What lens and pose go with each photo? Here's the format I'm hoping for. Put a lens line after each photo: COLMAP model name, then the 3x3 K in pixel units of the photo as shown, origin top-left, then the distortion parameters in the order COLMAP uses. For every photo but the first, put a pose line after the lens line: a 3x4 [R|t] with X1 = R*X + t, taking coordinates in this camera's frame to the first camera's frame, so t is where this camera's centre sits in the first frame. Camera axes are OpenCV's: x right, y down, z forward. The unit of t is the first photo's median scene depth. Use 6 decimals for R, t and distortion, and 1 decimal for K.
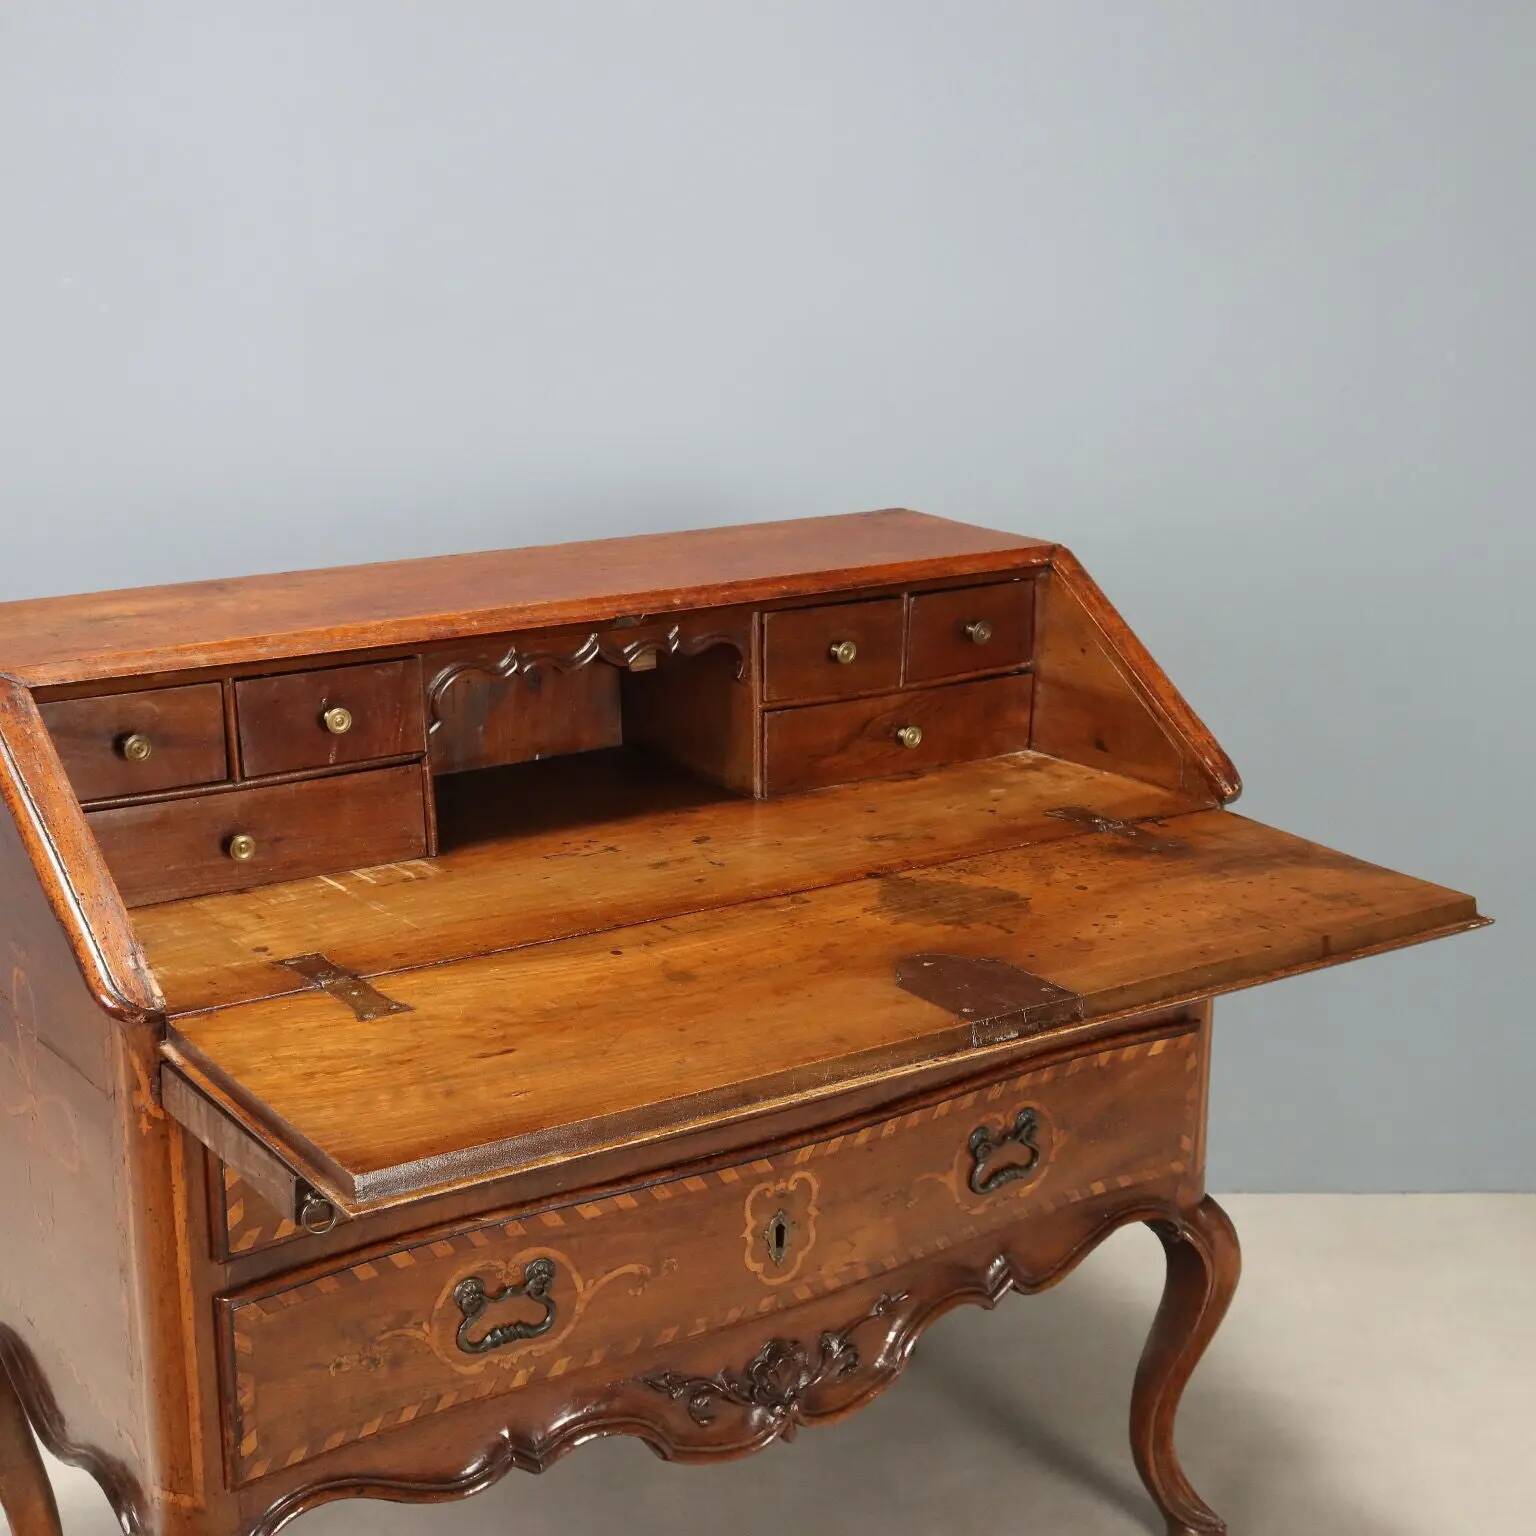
lens RADIAL K [[2290.6, 0, 768.0], [0, 2290.6, 768.0], [0, 0, 1]] dist [-0.029403, 0.070917]
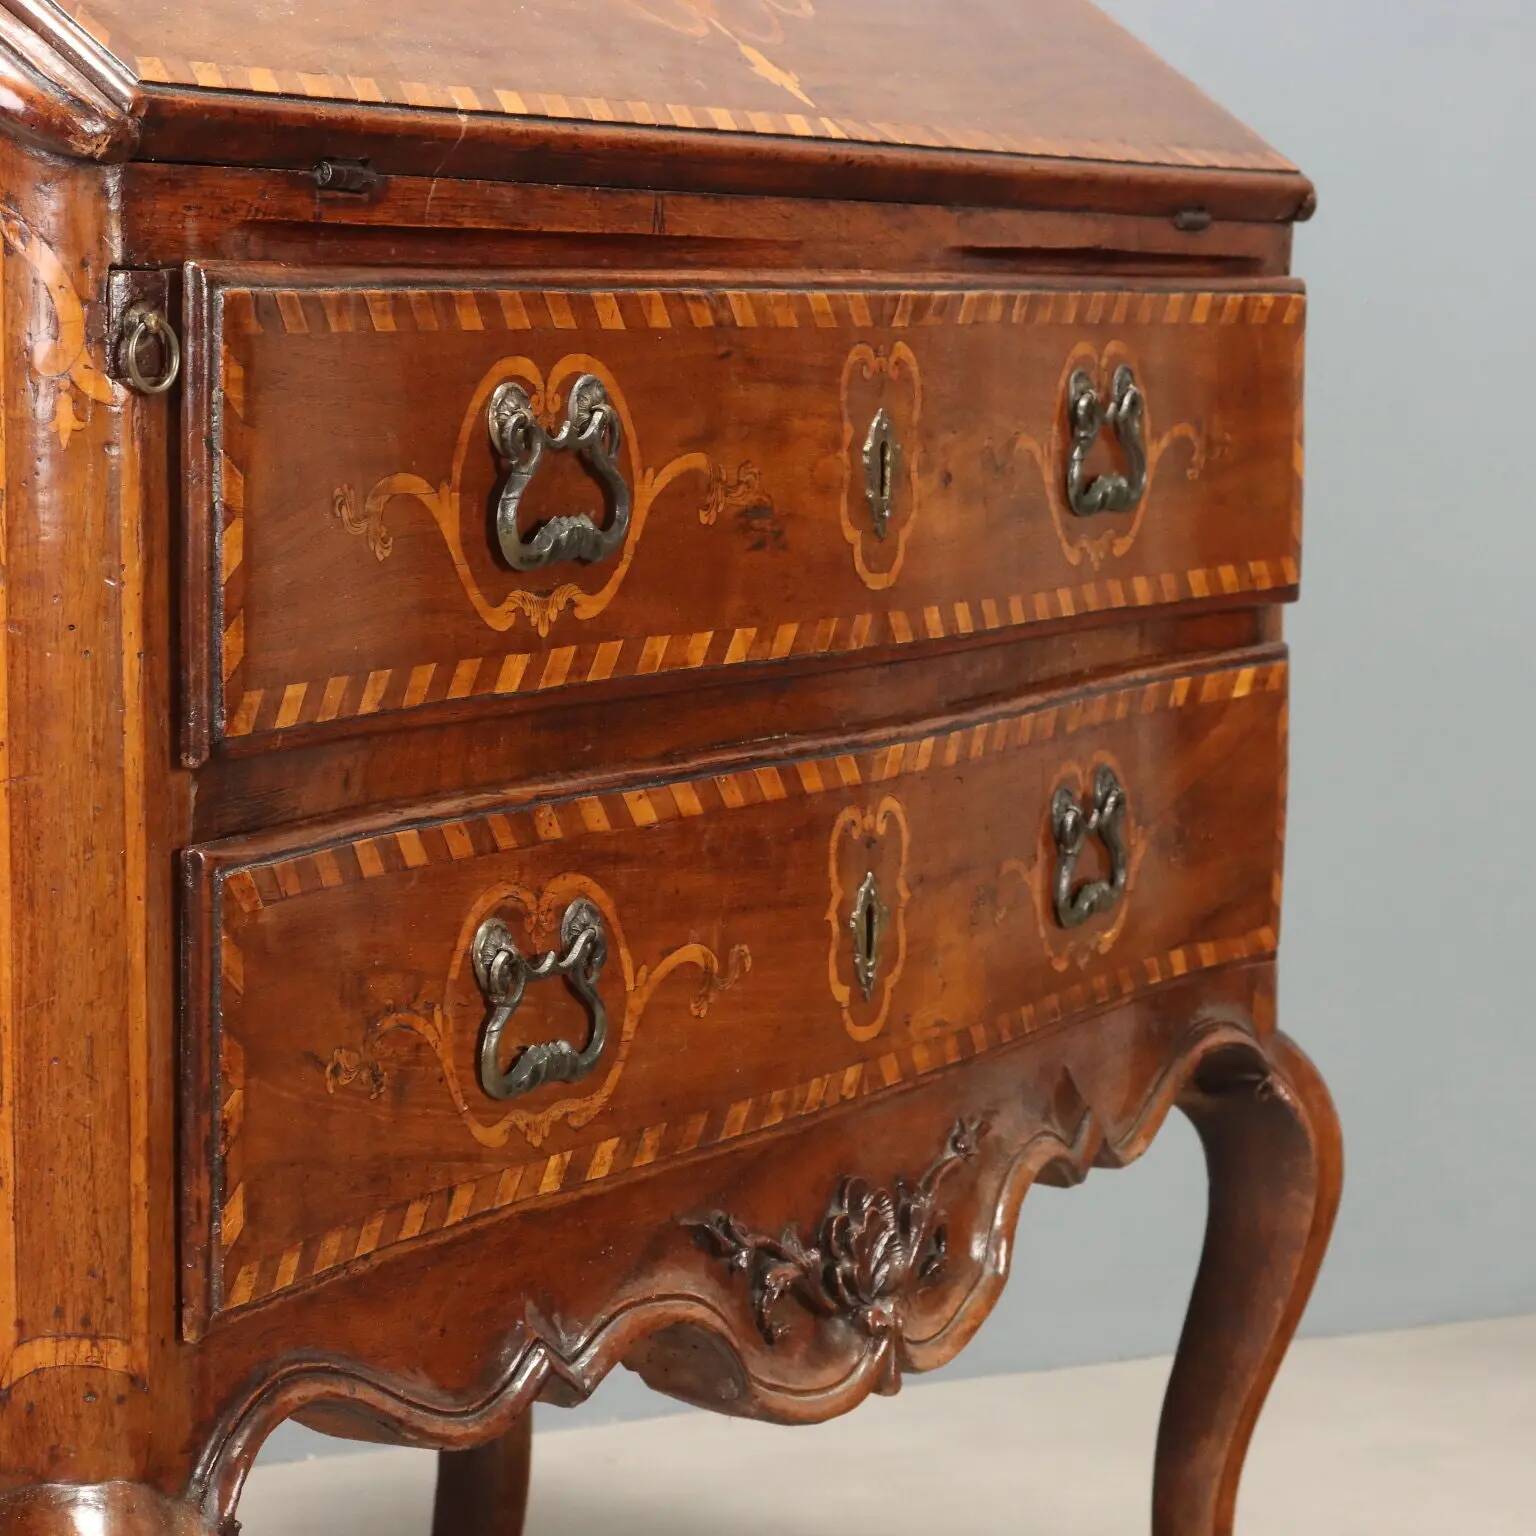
lens RADIAL K [[4827.8, 0, 768.0], [0, 4827.8, 768.0], [0, 0, 1]] dist [0.135450, -1.520543]
pose [[0.881665, -0.050249, 0.469193, -0.488772], [0.118202, 0.986132, -0.116502, 0.285041], [-0.456832, 0.158175, 0.875377, 0.107976]]
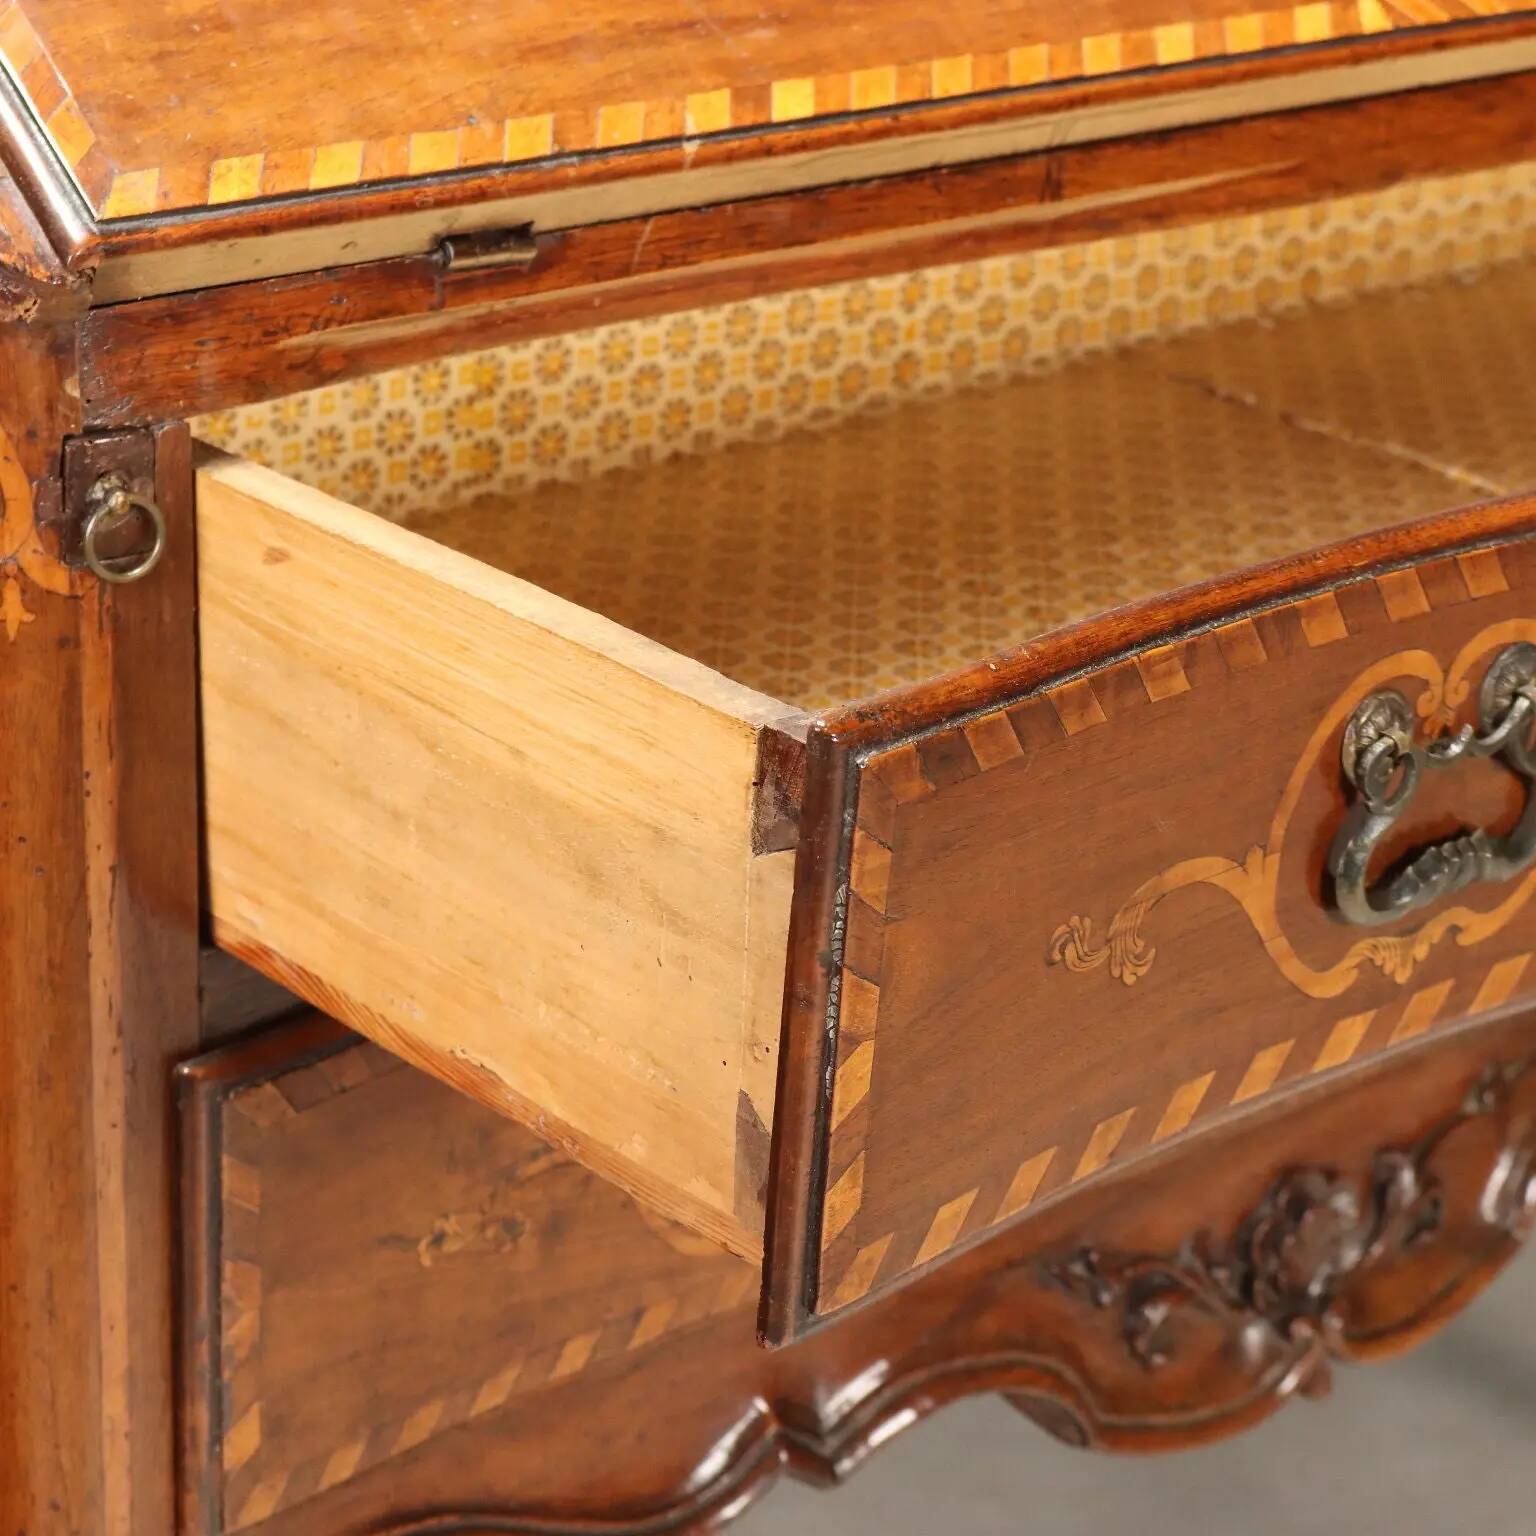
lens RADIAL K [[4094.7, 0, 768.0], [0, 4094.7, 768.0], [0, 0, 1]] dist [0.051501, -0.227472]
pose [[0.991308, -0.016872, 0.130478, -0.195996], [0.000915, 0.992604, 0.121398, 0.082668], [-0.131561, -0.120223, 0.983991, 0.266048]]
